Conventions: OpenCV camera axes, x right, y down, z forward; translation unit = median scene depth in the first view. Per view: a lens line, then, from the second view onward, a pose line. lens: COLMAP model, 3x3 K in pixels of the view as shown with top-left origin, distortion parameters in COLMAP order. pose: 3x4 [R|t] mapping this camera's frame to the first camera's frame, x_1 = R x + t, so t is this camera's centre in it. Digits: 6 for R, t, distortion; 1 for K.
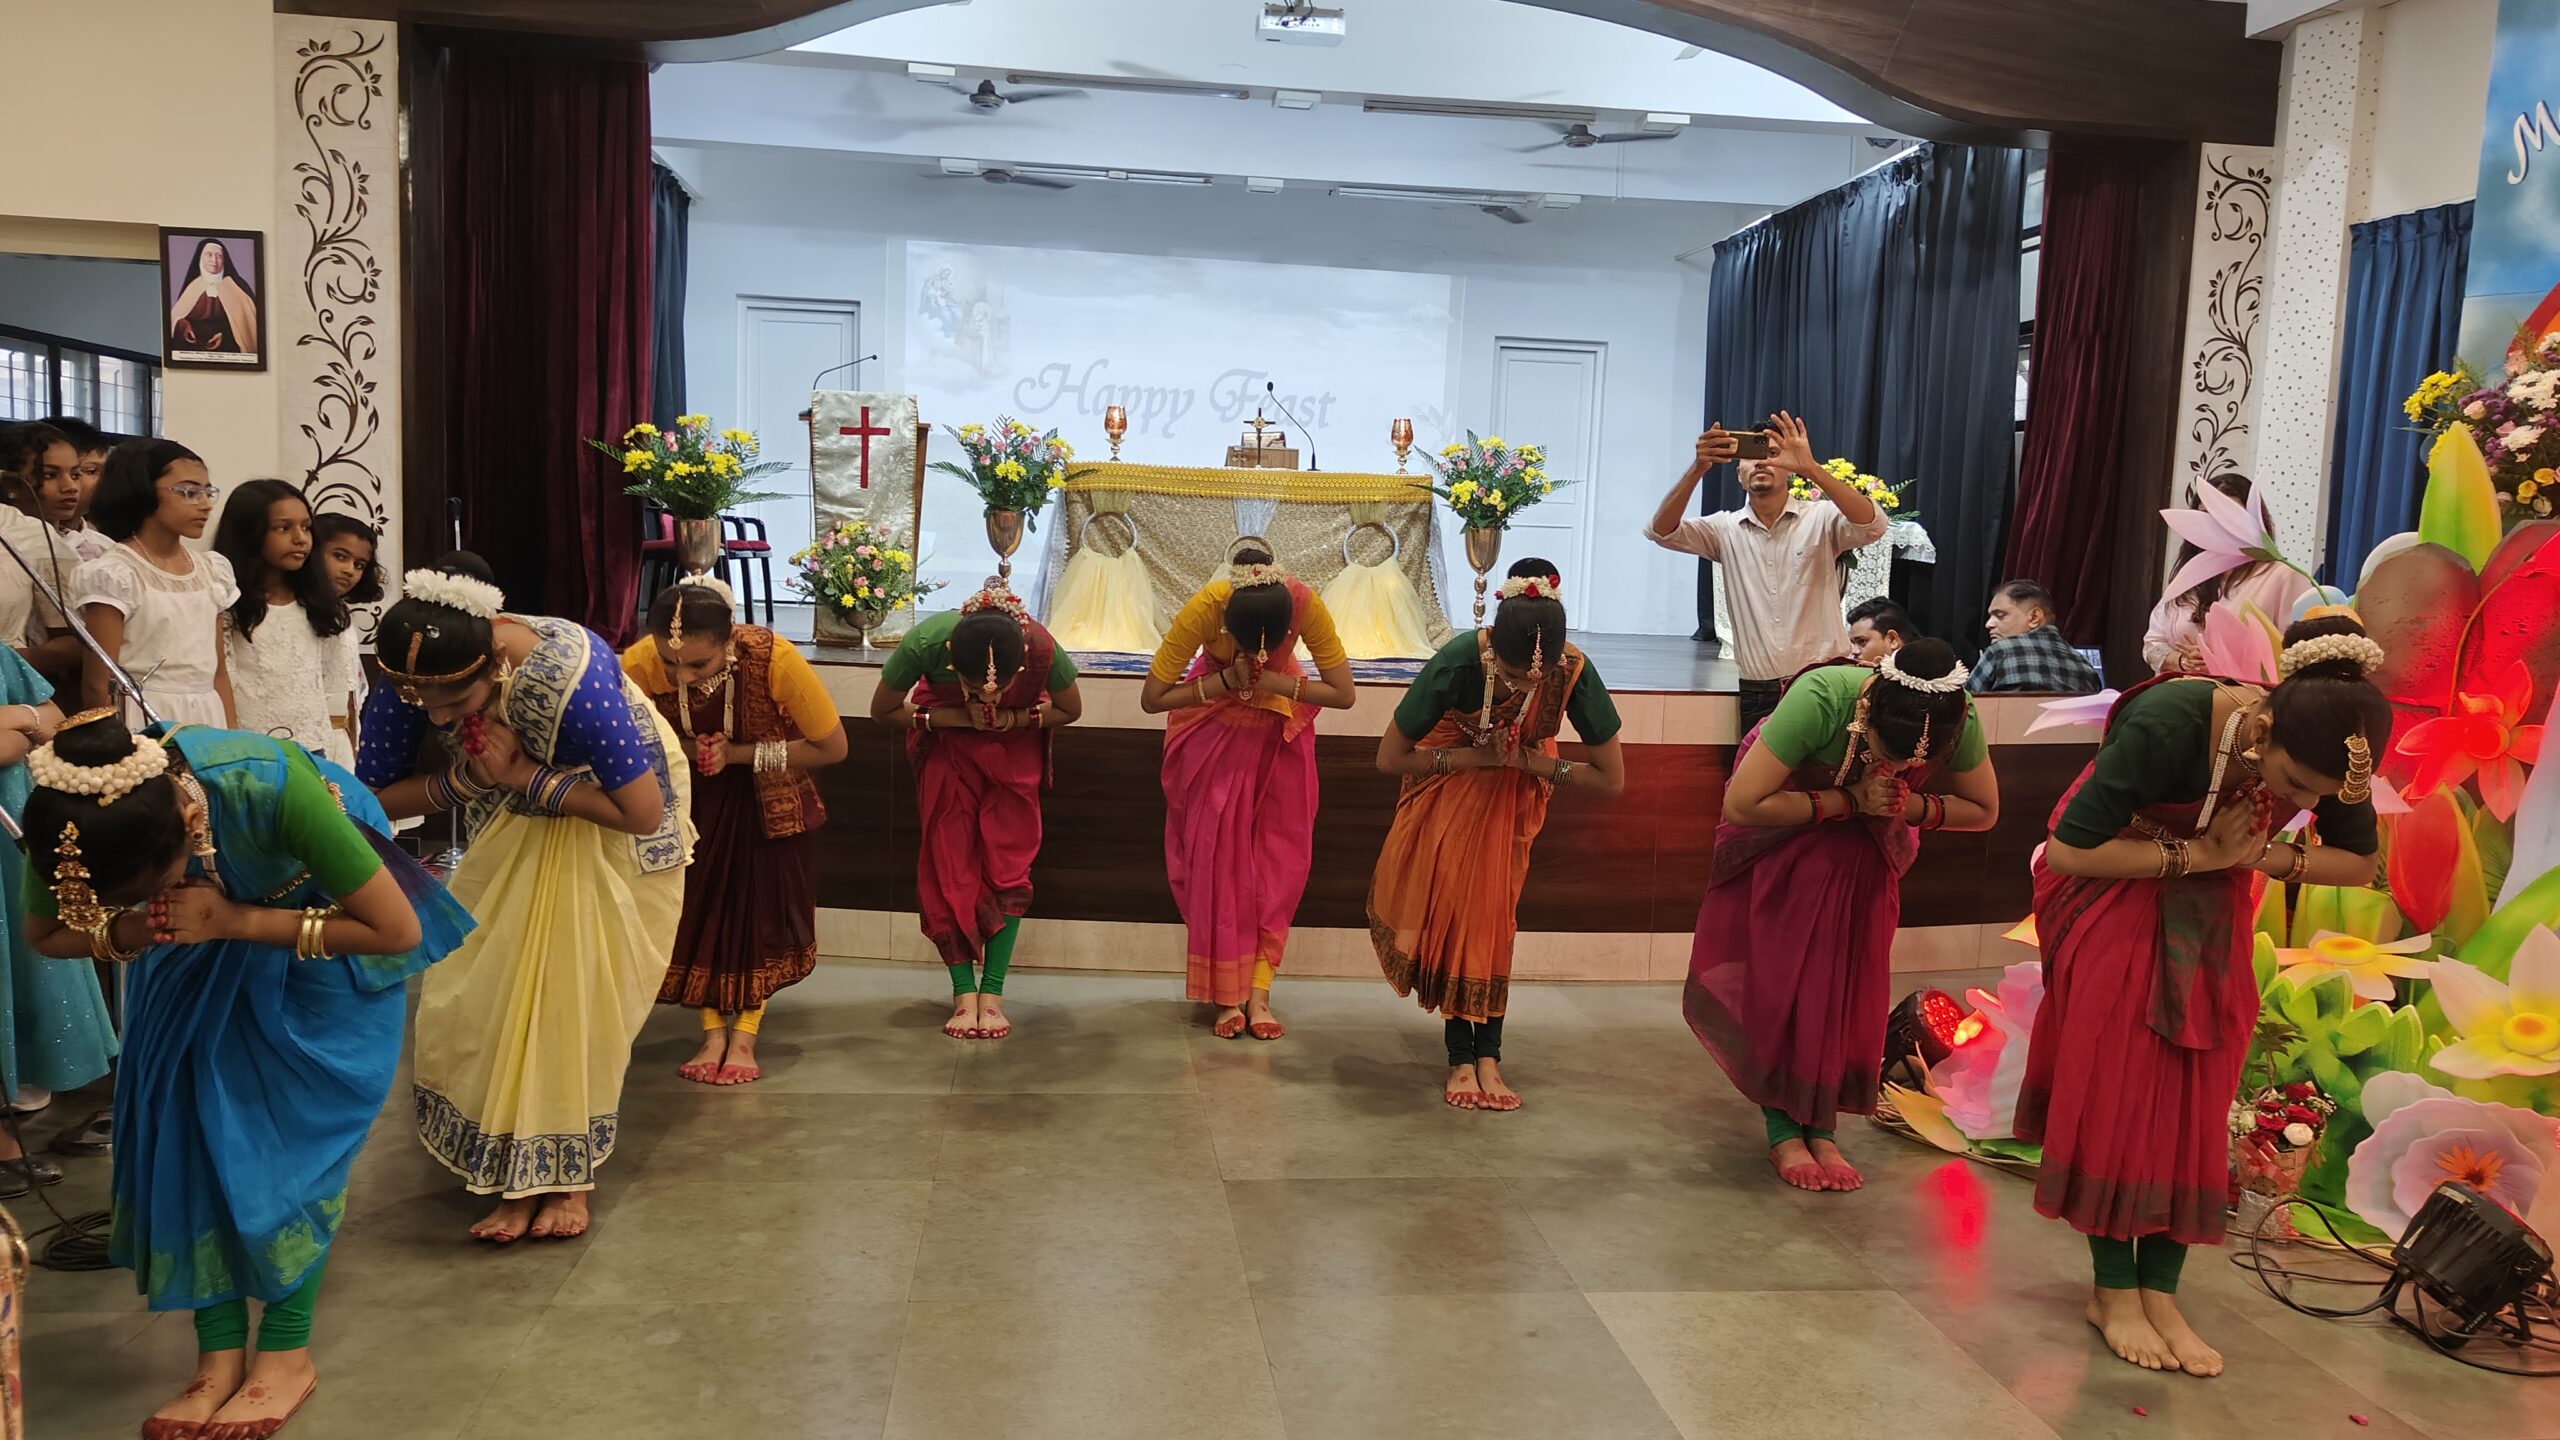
lens RADIAL K [[1868.2, 0, 1280.0], [0, 1868.2, 720.0], [0, 0, 1]] dist [0.019654, -0.003915]
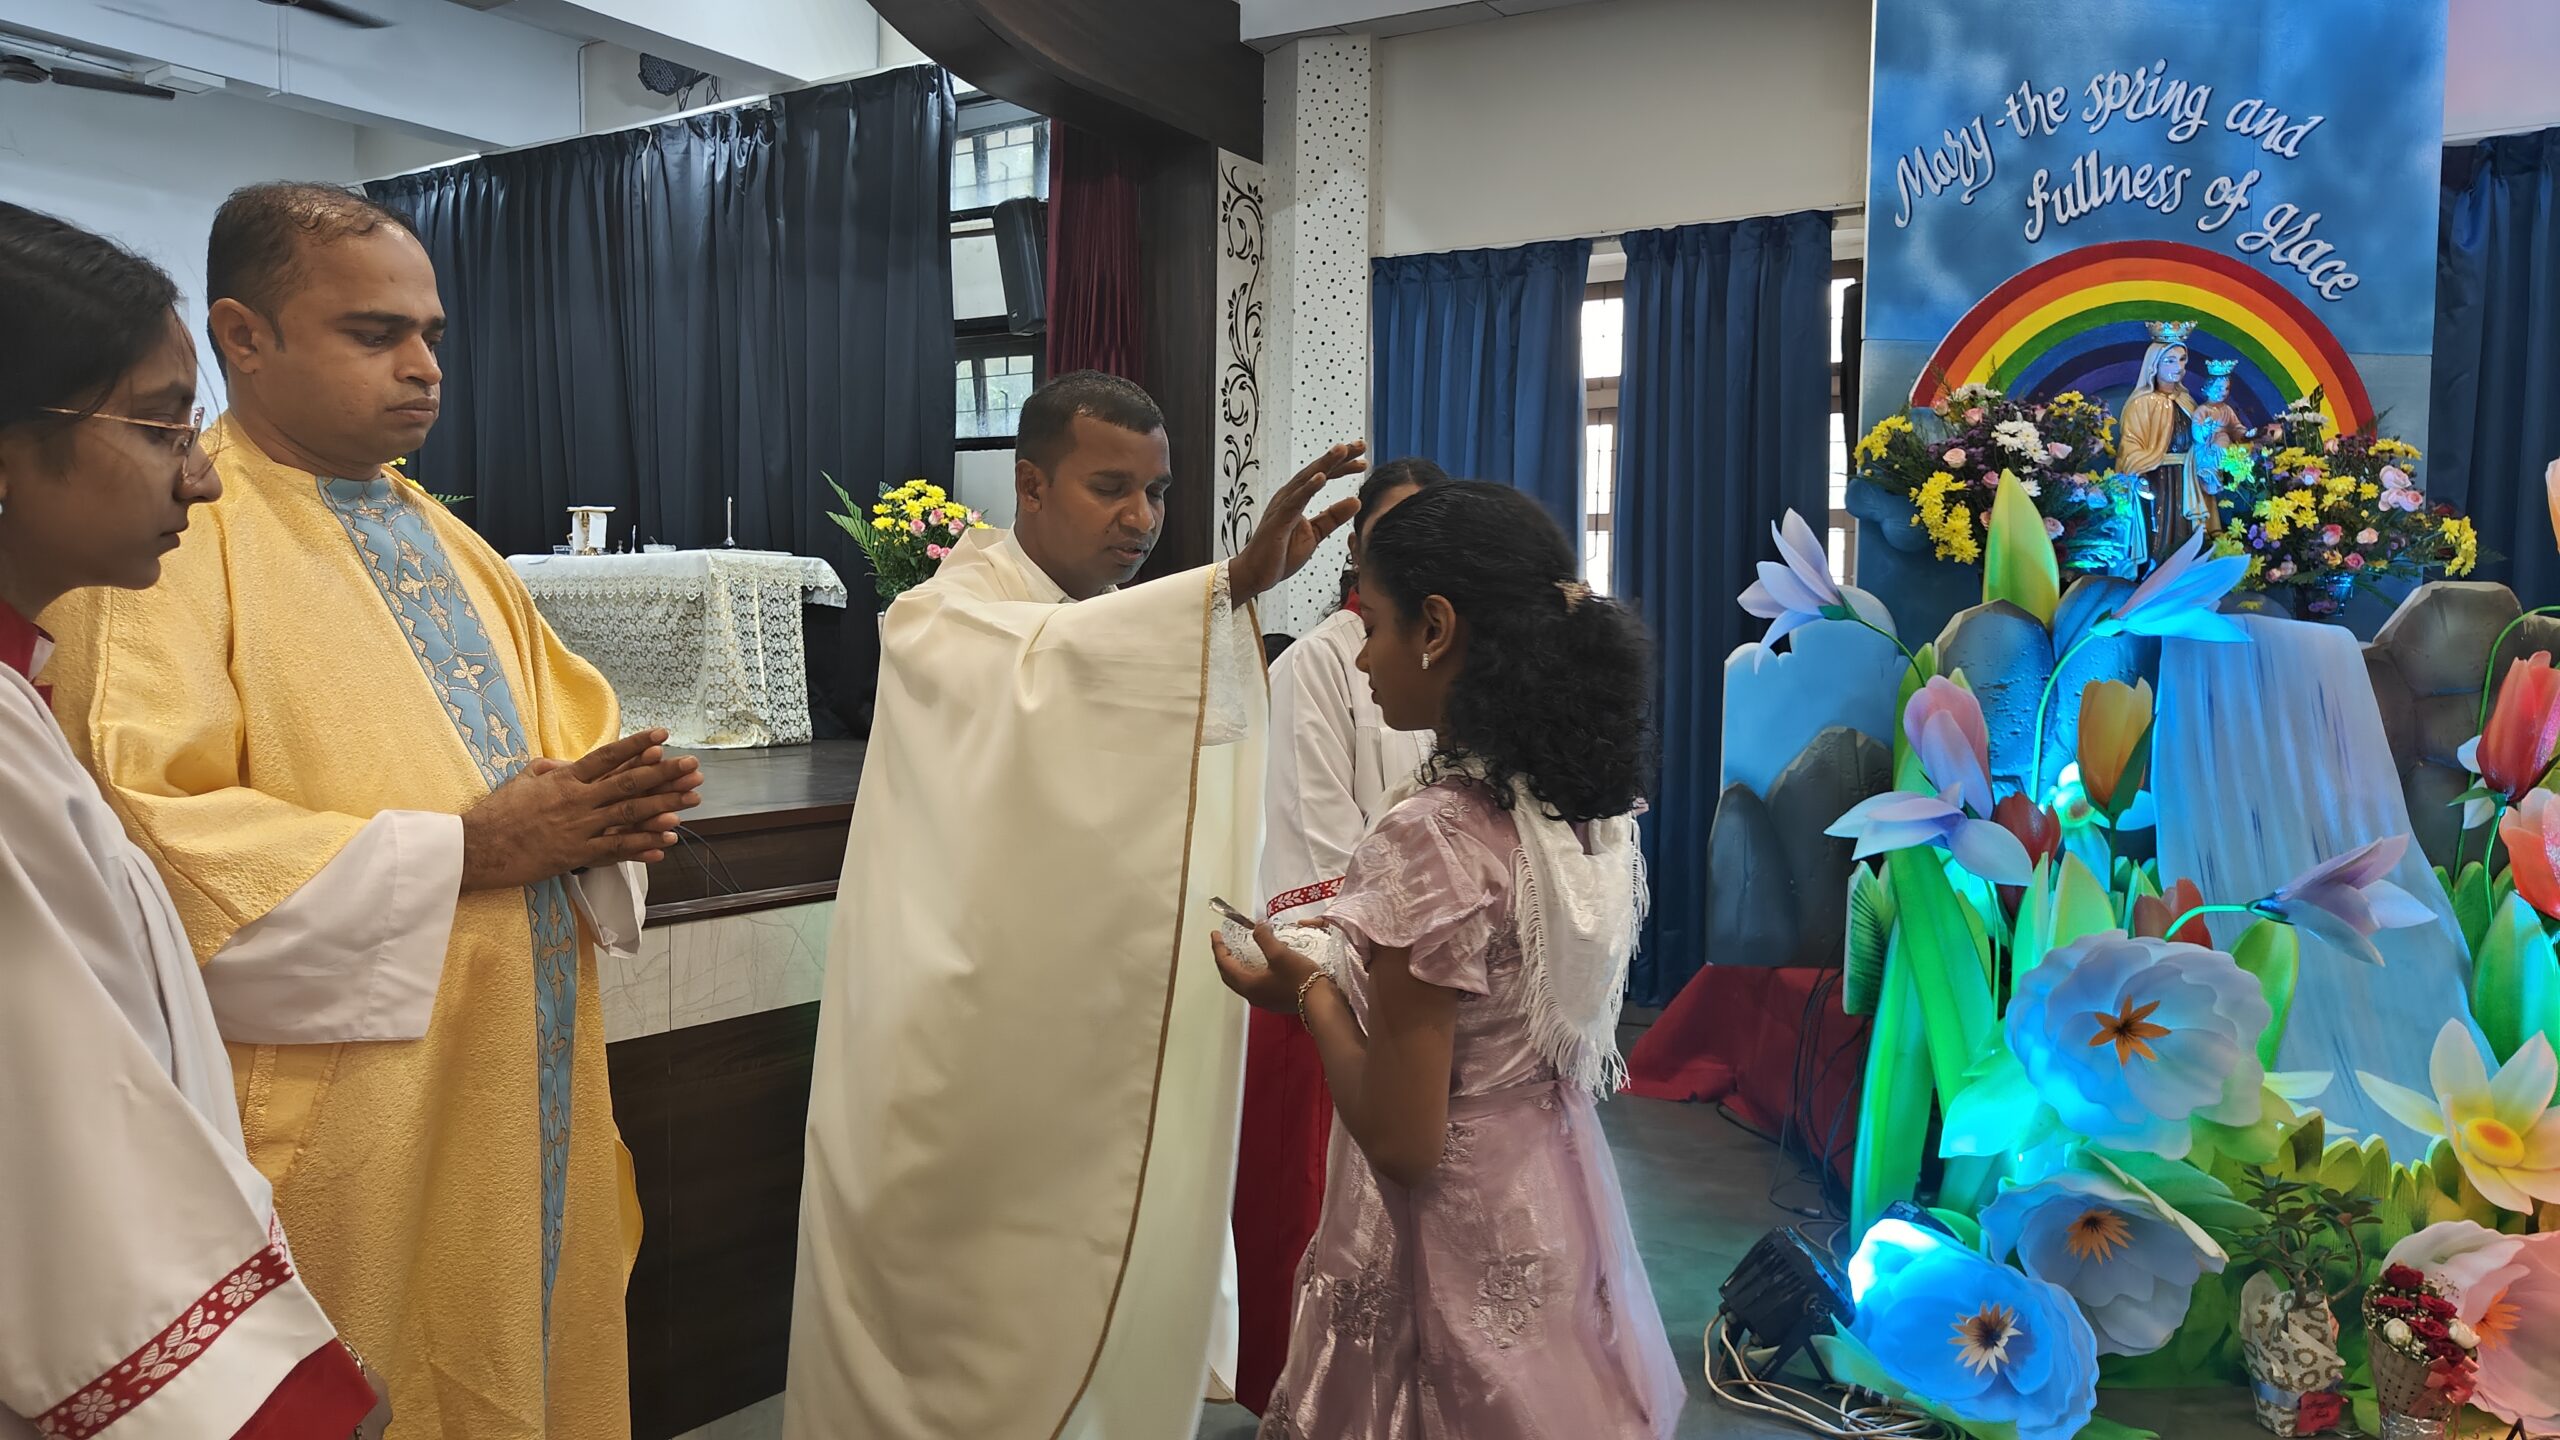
lens RADIAL K [[1868.2, 0, 1280.0], [0, 1868.2, 720.0], [0, 0, 1]] dist [0.019654, -0.003915]
pose [[0.653344, -0.059696, 0.754704, -0.187442], [0.068776, 0.997444, 0.019357, -0.046048], [-0.753931, 0.039259, 0.655780, 0.392694]]
